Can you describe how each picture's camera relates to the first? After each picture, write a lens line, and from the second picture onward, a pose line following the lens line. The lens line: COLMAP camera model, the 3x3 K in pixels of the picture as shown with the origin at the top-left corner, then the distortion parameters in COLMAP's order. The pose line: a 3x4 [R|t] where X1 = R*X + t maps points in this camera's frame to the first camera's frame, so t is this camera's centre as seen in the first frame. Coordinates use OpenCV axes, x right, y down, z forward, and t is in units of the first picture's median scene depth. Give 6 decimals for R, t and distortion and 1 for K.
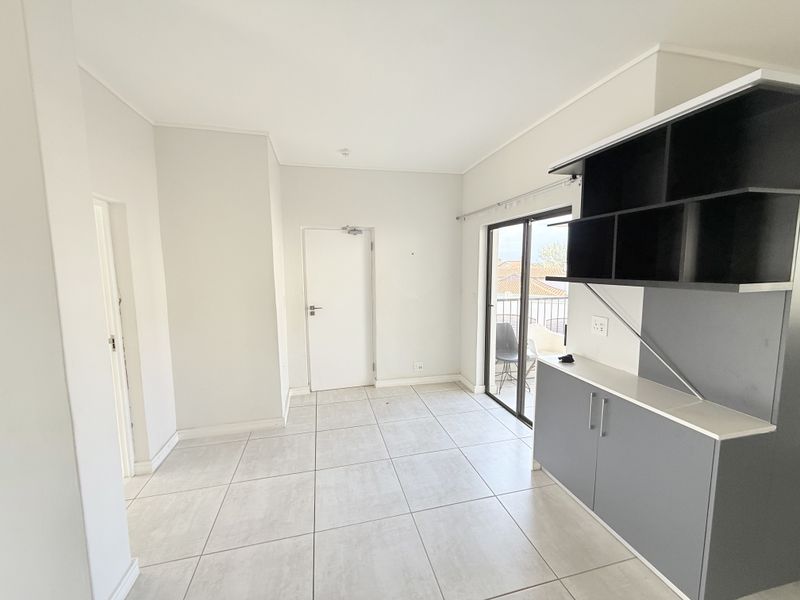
lens RADIAL K [[319.1, 0, 398.4], [0, 319.1, 299.5], [0, 0, 1]] dist [-0.000097, 0.000228]
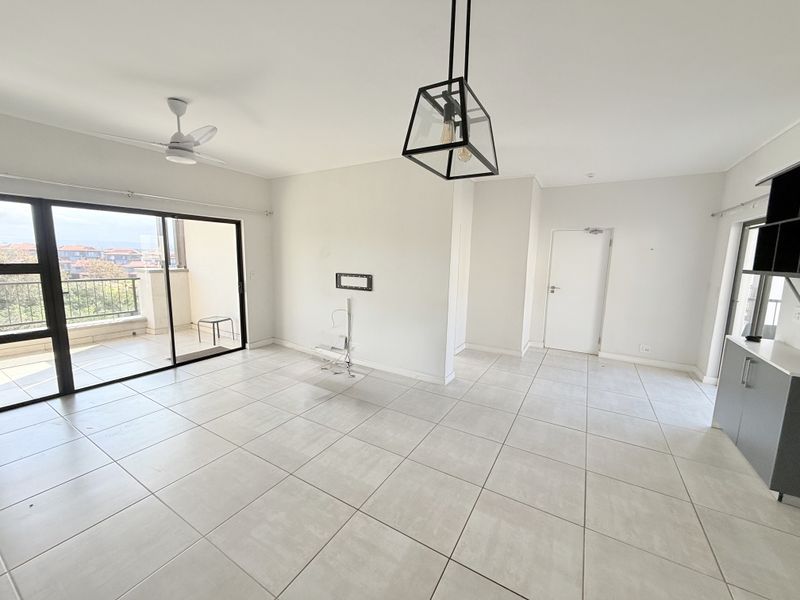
lens RADIAL K [[319.1, 0, 398.4], [0, 319.1, 299.5], [0, 0, 1]] dist [-0.000097, 0.000228]
pose [[0.709725, 0.118873, -0.694377, 0.268127], [-0.102586, 0.992593, 0.065072, 0.067158], [0.696969, 0.025050, 0.716663, -0.557048]]
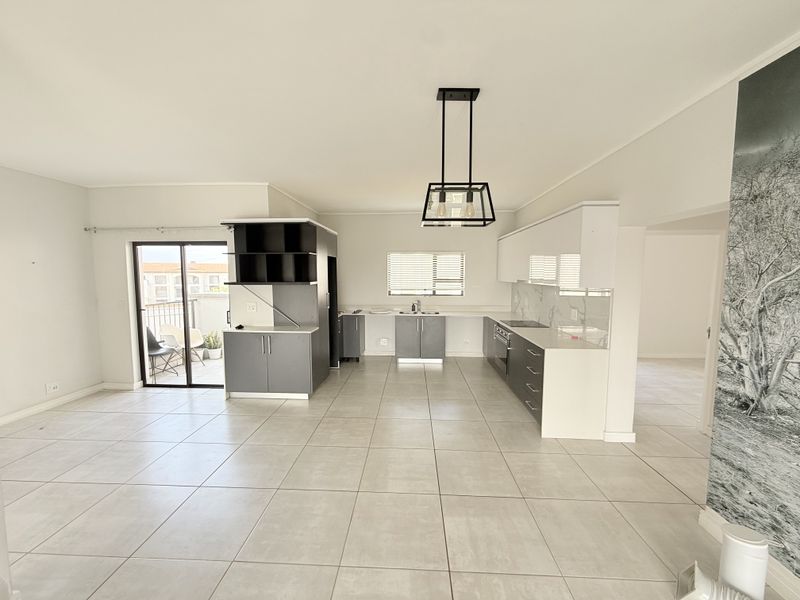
lens RADIAL K [[319.1, 0, 398.4], [0, 319.1, 299.5], [0, 0, 1]] dist [-0.000097, 0.000228]
pose [[0.285828, -0.070496, 0.955684, -0.647671], [0.101244, 0.993930, 0.043037, 0.029578], [-0.952917, 0.084457, 0.291231, -0.281876]]
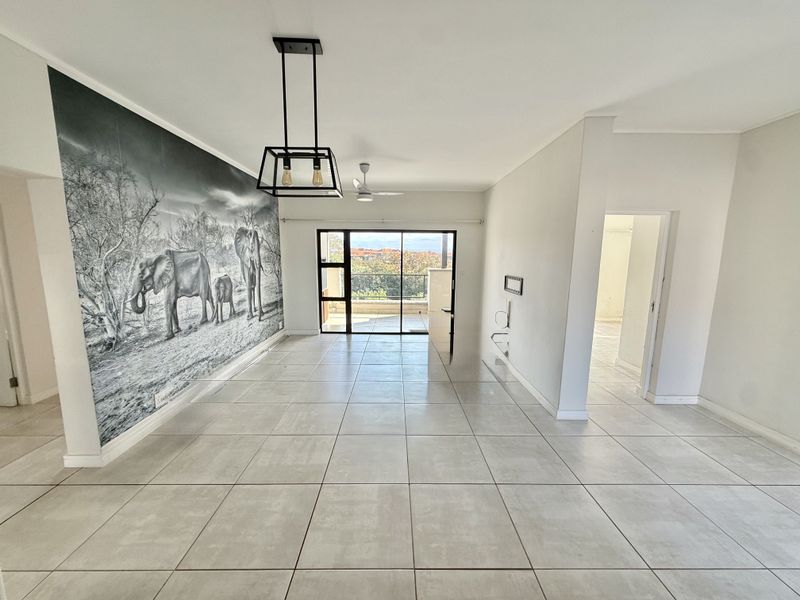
lens RADIAL K [[319.1, 0, 398.4], [0, 319.1, 299.5], [0, 0, 1]] dist [-0.000097, 0.000228]
pose [[-0.234234, 0.141783, -0.961786, 0.575354], [-0.113695, 0.978525, 0.171940, -0.012505], [0.965509, 0.149624, -0.213084, 0.112144]]
